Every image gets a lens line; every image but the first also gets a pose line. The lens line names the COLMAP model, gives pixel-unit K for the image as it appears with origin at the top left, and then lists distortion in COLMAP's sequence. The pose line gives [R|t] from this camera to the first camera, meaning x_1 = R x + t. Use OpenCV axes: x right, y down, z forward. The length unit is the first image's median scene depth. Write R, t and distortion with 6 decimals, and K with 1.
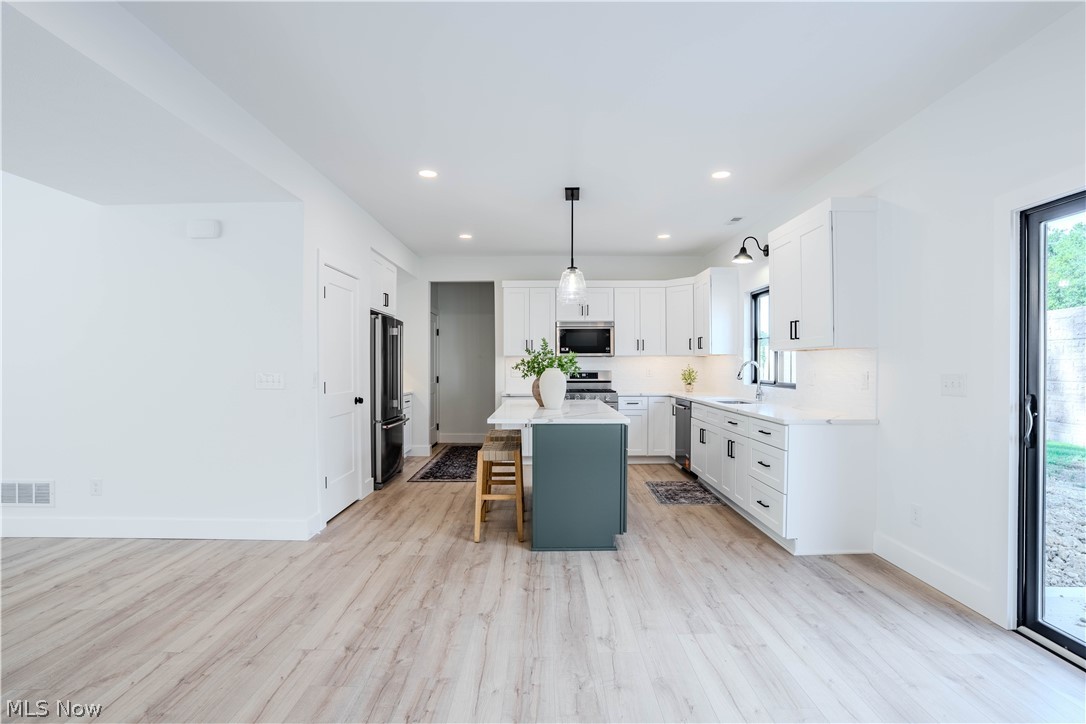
lens RADIAL K [[505.0, 0, 543.0], [0, 505.0, 362.0], [0, 0, 1]] dist [-0.038883, 0.000536]
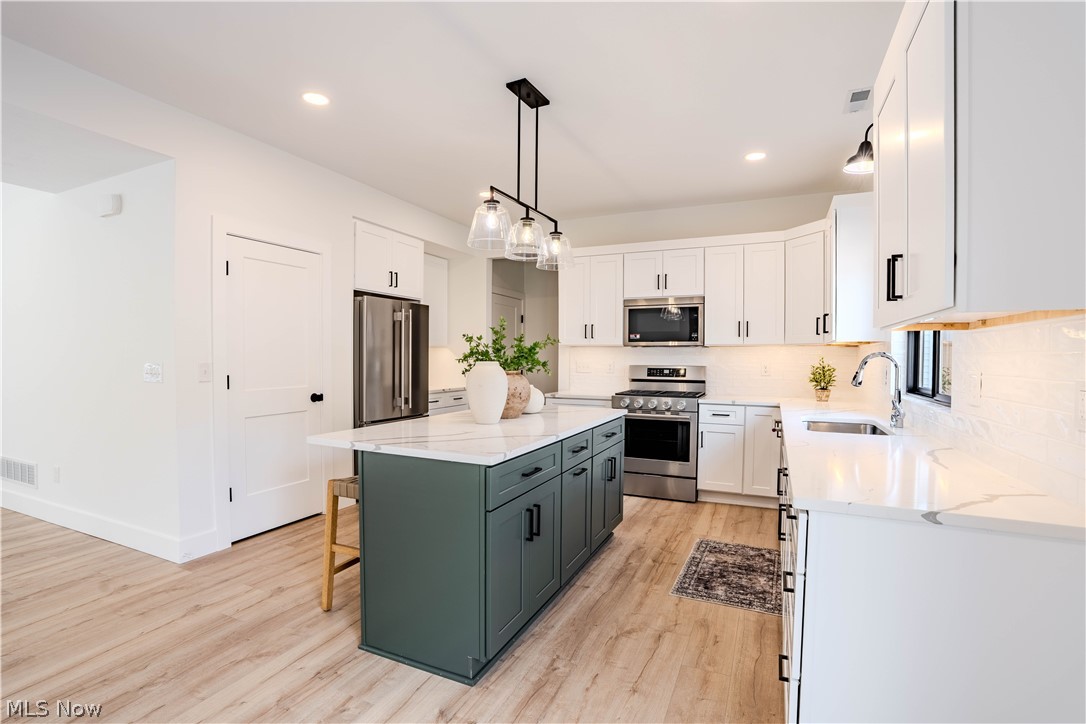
lens RADIAL K [[505.0, 0, 543.0], [0, 505.0, 362.0], [0, 0, 1]] dist [-0.038883, 0.000536]
pose [[0.908895, 0.010472, -0.416894, 0.338442], [-0.004572, 0.999875, 0.015148, 0.002606], [0.417001, -0.011862, 0.908829, 0.403701]]
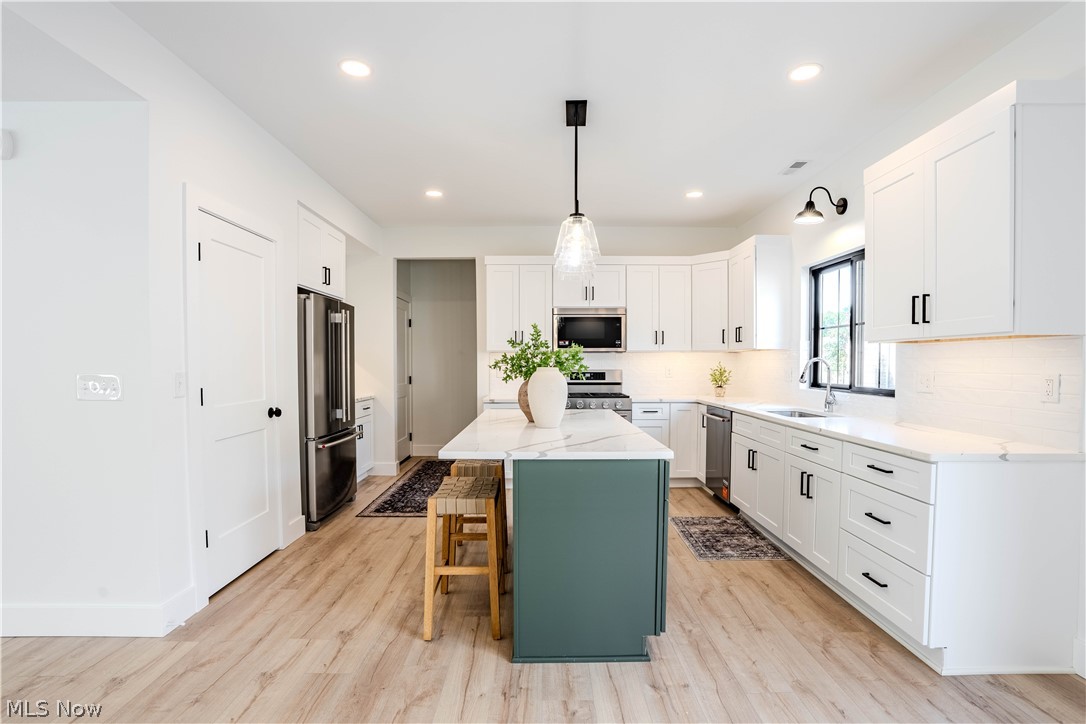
lens RADIAL K [[510.4, 0, 544.0], [0, 510.4, 370.8], [0, 0, 1]] dist [-0.050955, 0.011771]
pose [[0.999971, 0.000580, 0.007570, 0.008866], [-0.000741, 0.999772, 0.021329, 0.002323], [-0.007556, -0.021334, 0.999744, 0.294604]]
